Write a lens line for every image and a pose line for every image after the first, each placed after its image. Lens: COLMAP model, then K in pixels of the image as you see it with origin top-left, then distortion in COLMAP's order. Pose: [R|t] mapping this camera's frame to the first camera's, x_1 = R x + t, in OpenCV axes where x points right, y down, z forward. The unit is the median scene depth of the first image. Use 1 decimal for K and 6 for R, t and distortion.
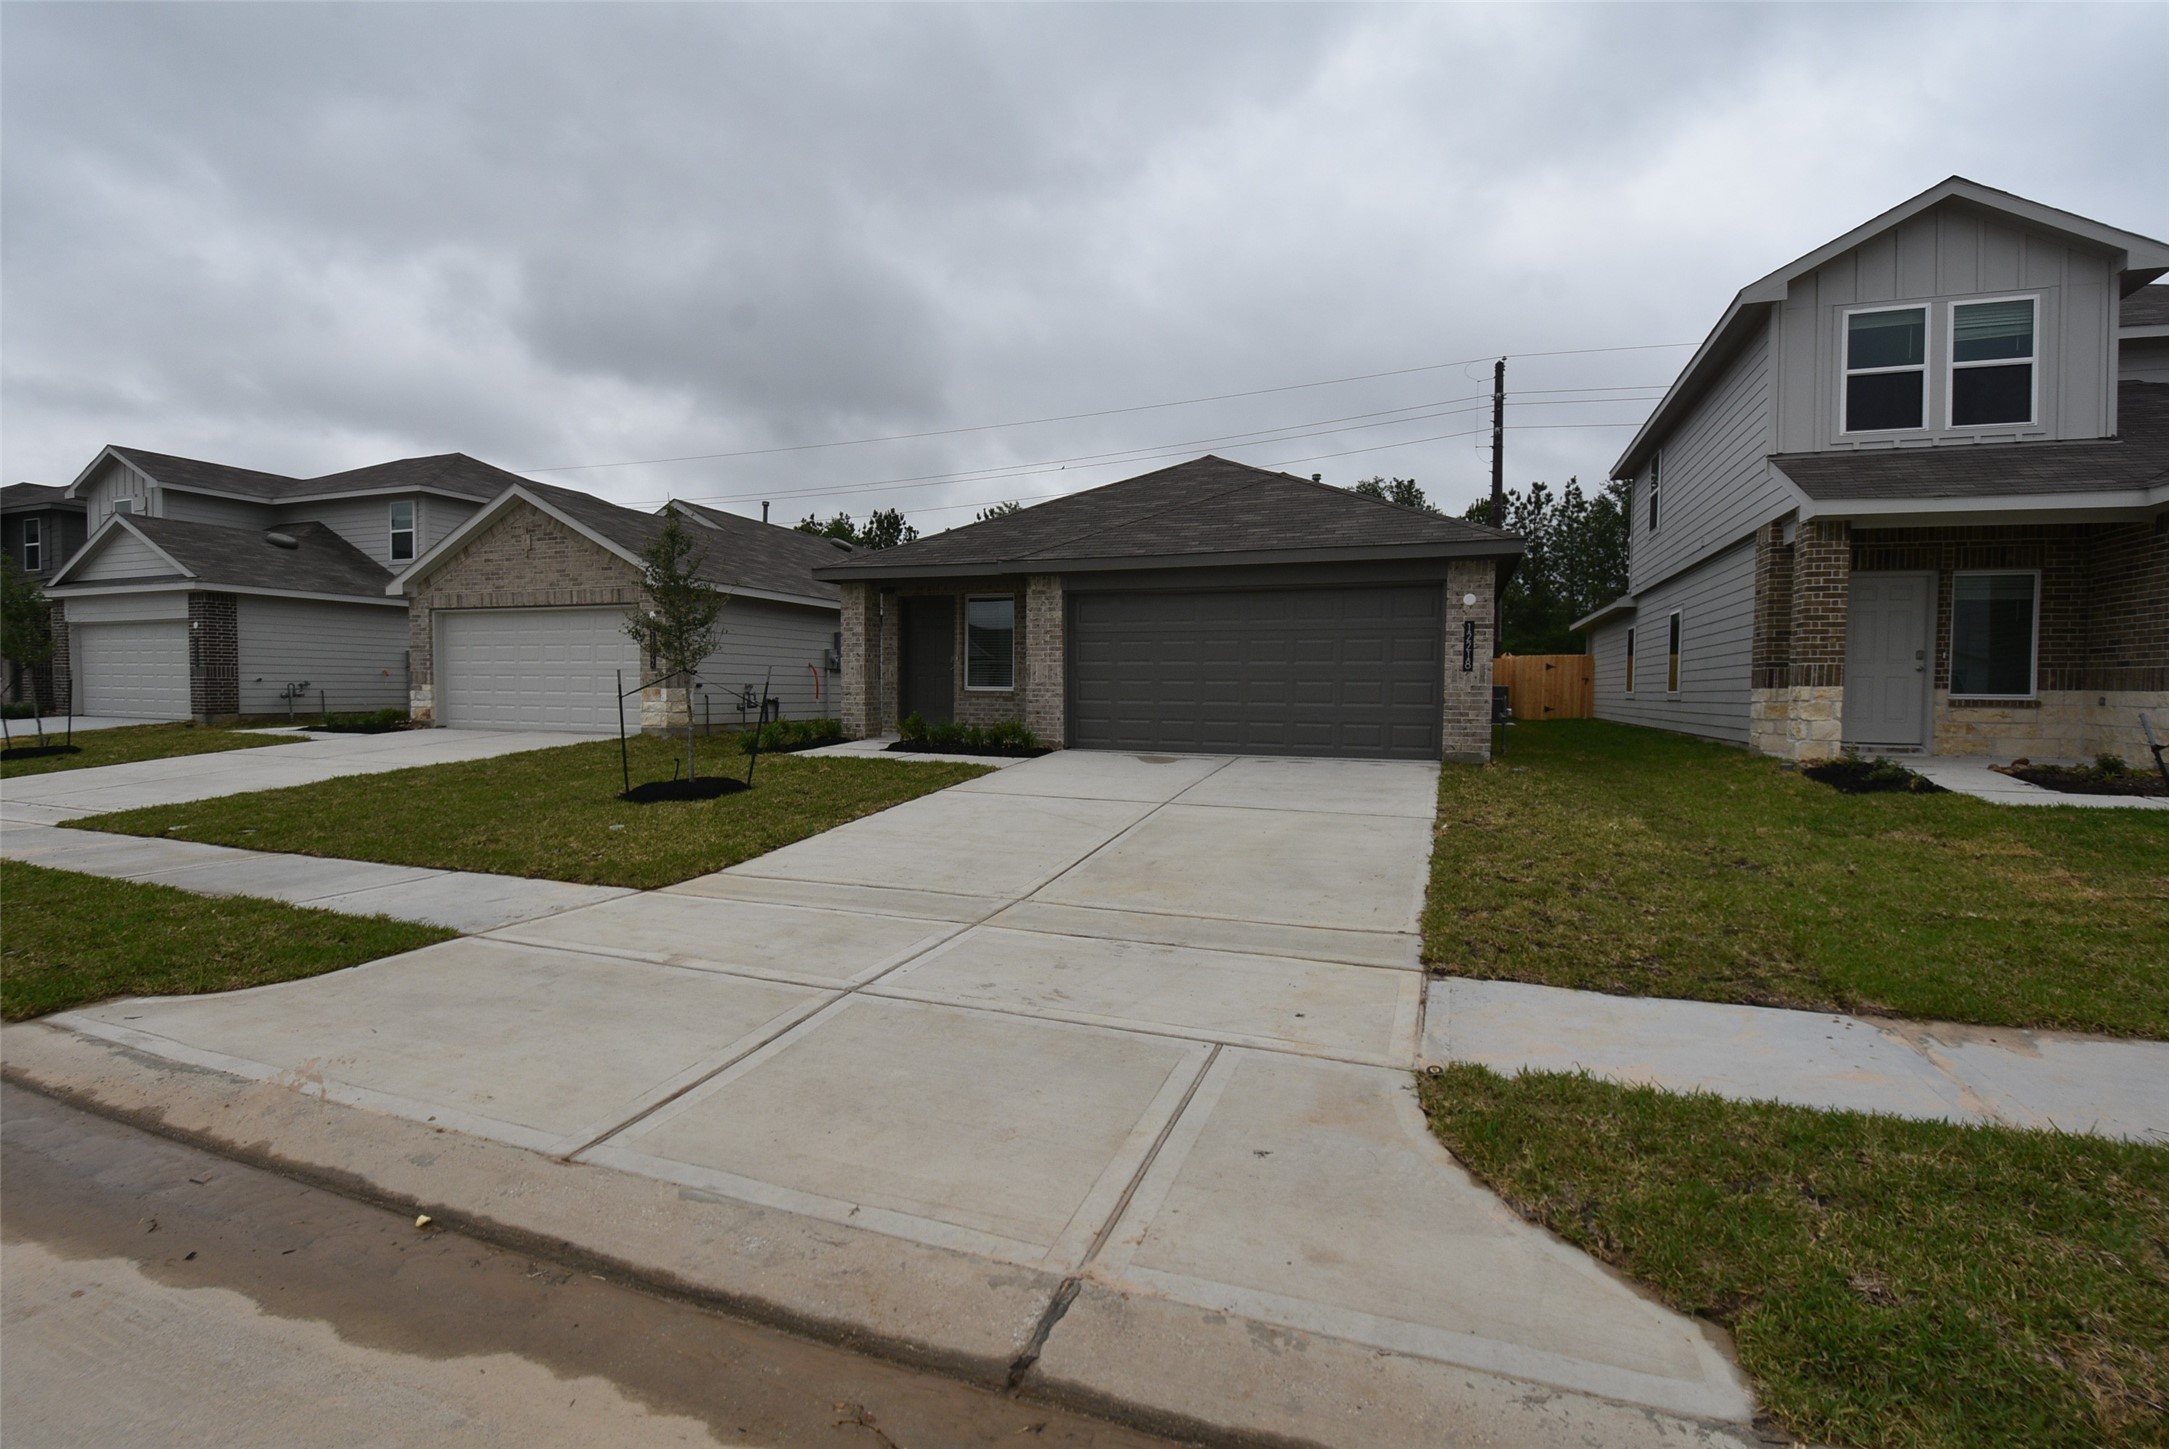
lens RADIAL K [[978.7, 0, 1080.6], [0, 978.7, 727.6], [0, 0, 1]] dist [-0.018896, -0.008996]
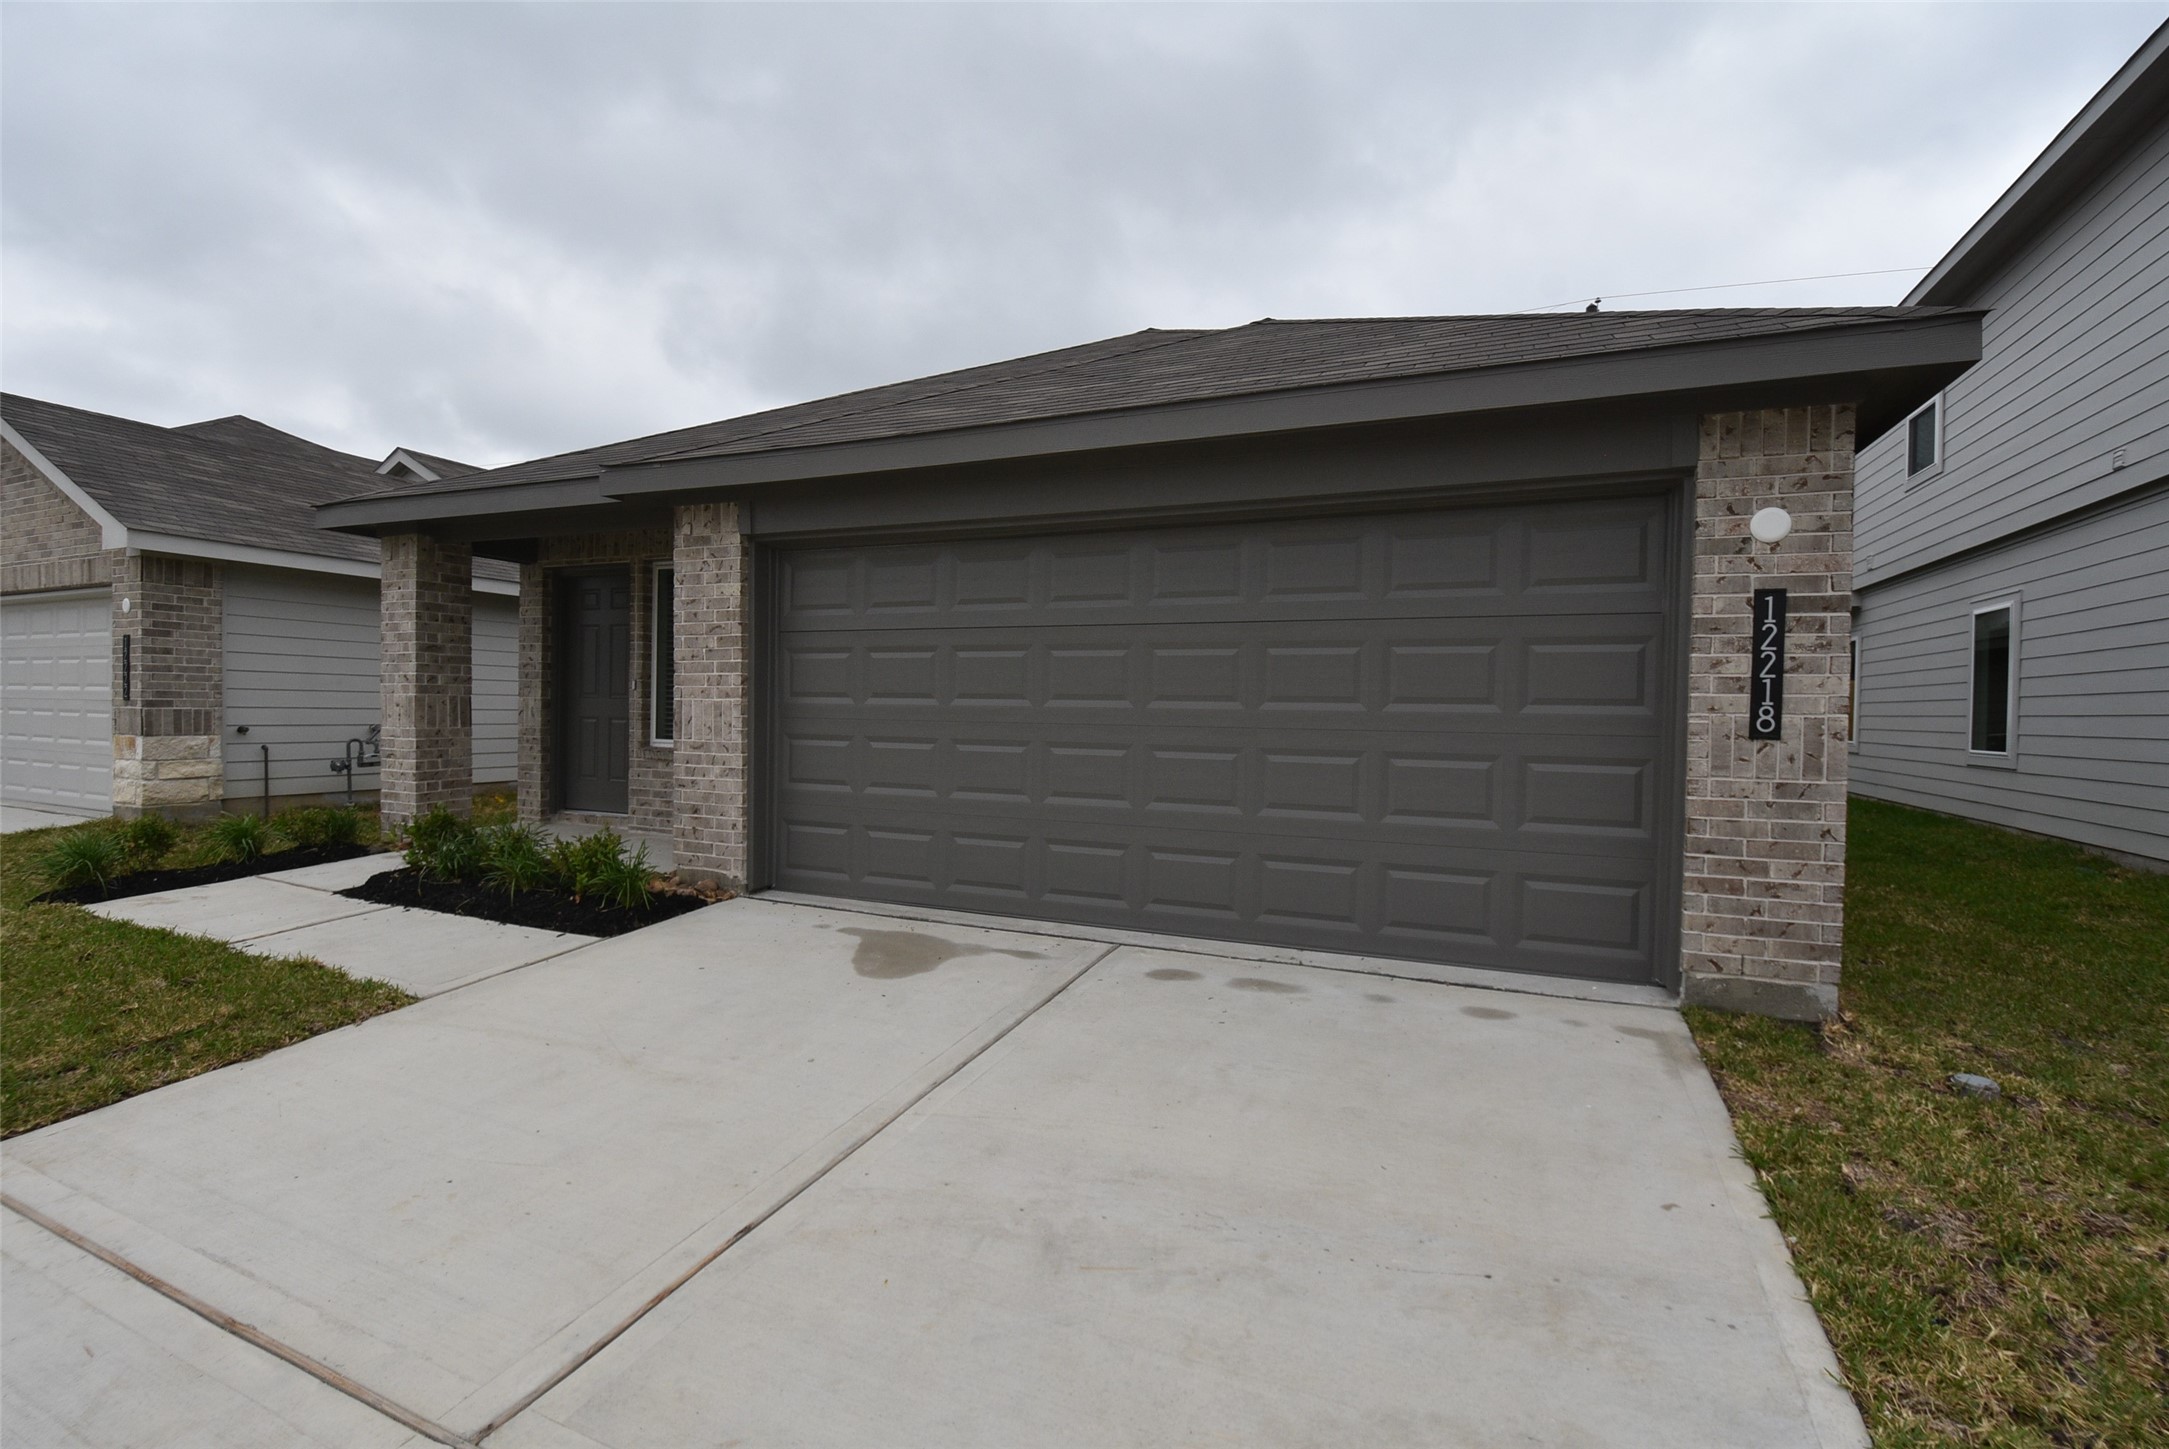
lens RADIAL K [[978.7, 0, 1083.9], [0, 978.7, 723.4], [0, 0, 1]] dist [-0.018896, -0.008996]
pose [[0.999029, 0.007803, -0.043365, 0.154128], [-0.008905, 0.999641, -0.025272, -0.045462], [0.043153, 0.025634, 0.998740, 0.567998]]
